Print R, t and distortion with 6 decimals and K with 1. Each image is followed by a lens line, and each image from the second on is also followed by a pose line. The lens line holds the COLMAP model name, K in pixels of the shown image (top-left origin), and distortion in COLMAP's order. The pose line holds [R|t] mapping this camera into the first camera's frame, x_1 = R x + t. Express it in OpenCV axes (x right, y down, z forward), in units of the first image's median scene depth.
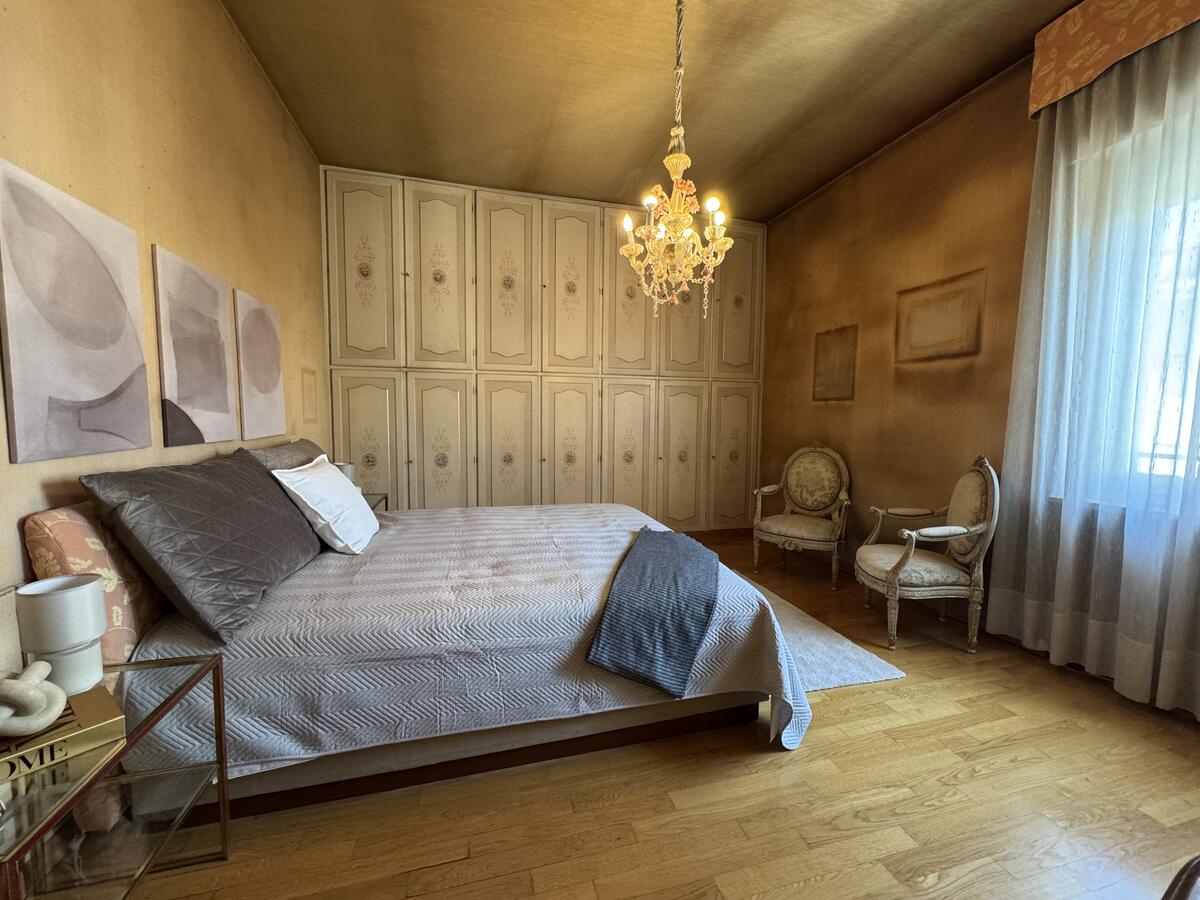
lens RADIAL K [[479.0, 0, 600.8], [0, 479.0, 452.6], [0, 0, 1]] dist [-0.001881, -0.000015]
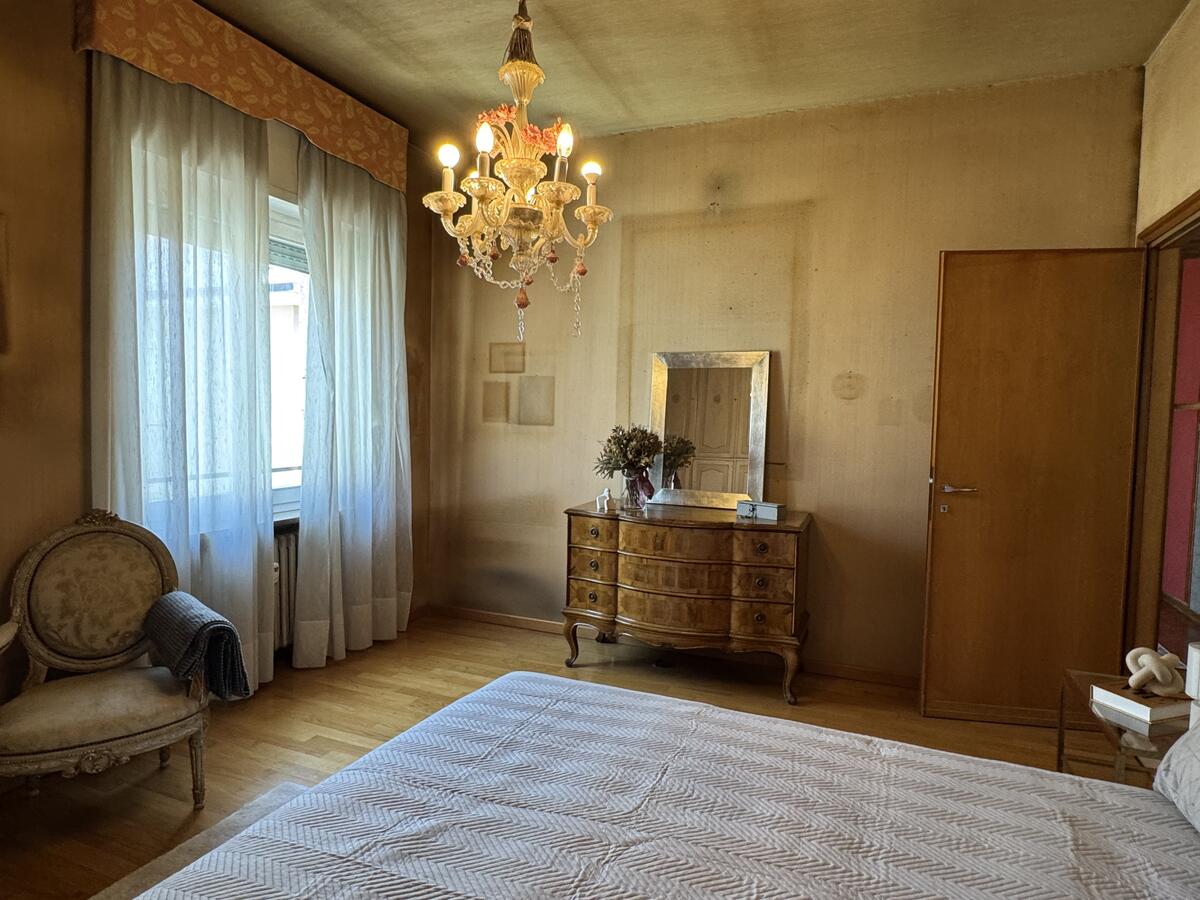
lens RADIAL K [[694.2, 0, 598.4], [0, 694.2, 447.3], [0, 0, 1]] dist [-0.001637, 0.000829]
pose [[-0.796280, -0.056701, 0.602265, -0.253197], [0.018480, 0.992853, 0.117907, -0.124239], [-0.604646, 0.105016, -0.789541, 0.892309]]
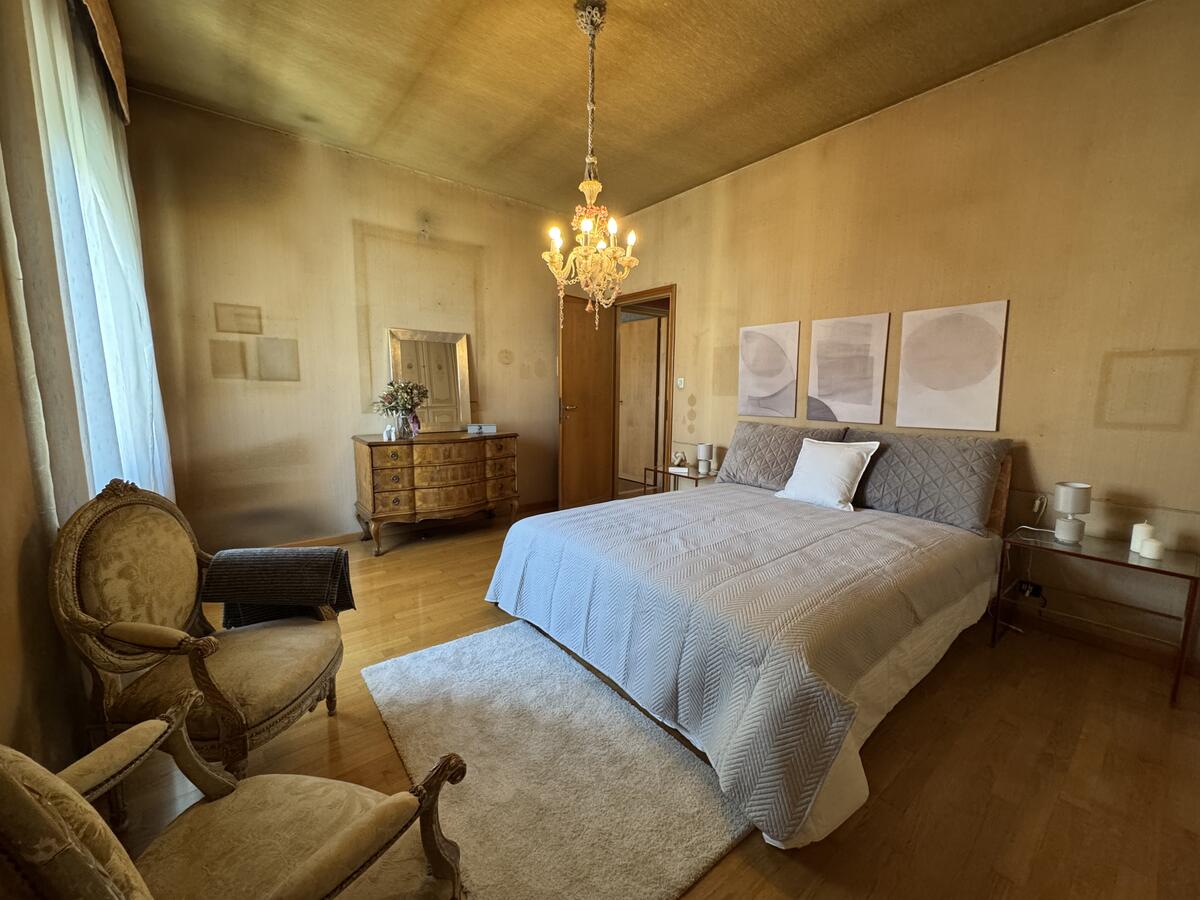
lens RADIAL K [[479.0, 0, 602.4], [0, 479.0, 449.7], [0, 0, 1]] dist [-0.001881, -0.000015]
pose [[-0.915185, 0.033337, -0.401652, 0.328286], [-0.051500, 0.978731, 0.198579, -0.112990], [0.399730, 0.202422, -0.894003, 1.149075]]
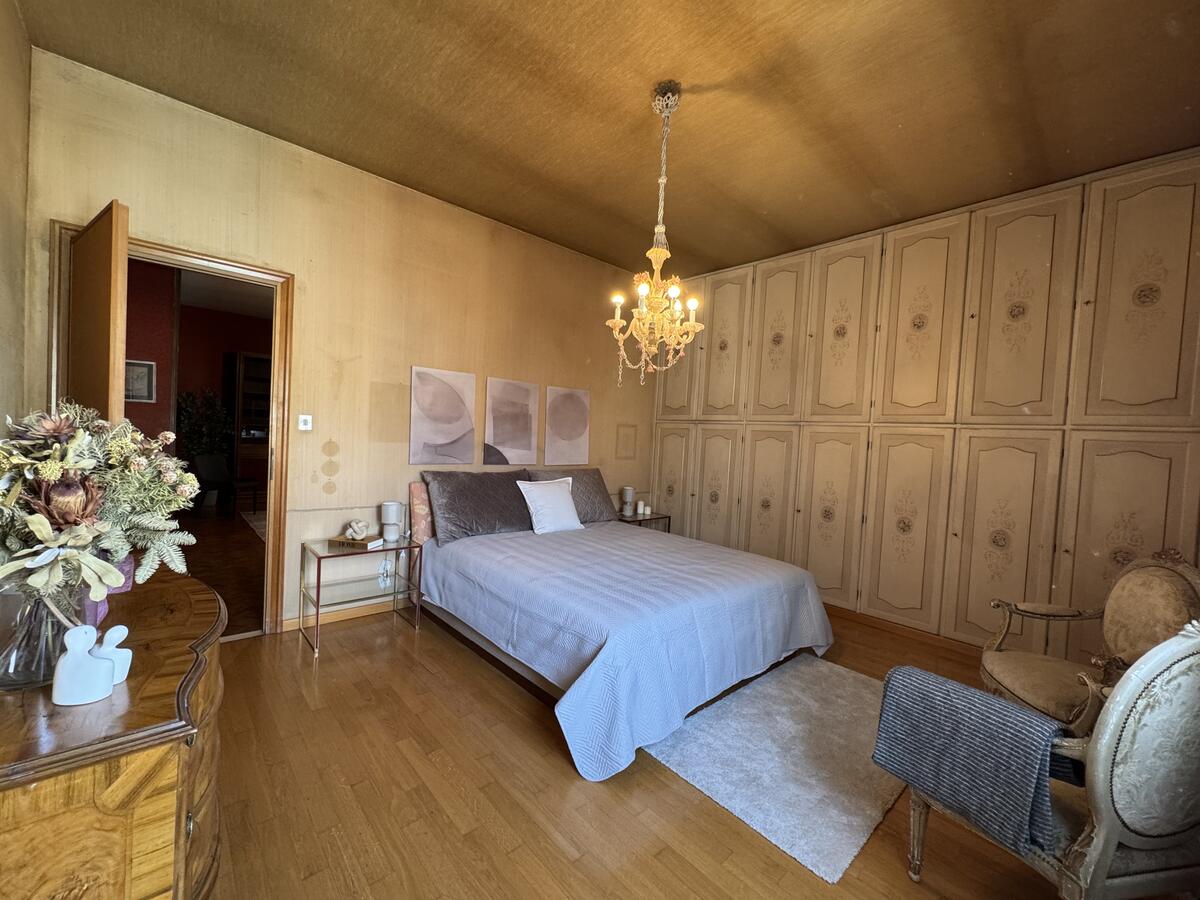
lens RADIAL K [[479.0, 0, 598.5], [0, 479.0, 453.0], [0, 0, 1]] dist [-0.001881, -0.000015]
pose [[0.458682, 0.042210, -0.887598, 0.611073], [-0.117563, 0.992973, -0.013531, -0.045173], [0.880789, 0.110555, 0.460421, 0.199852]]
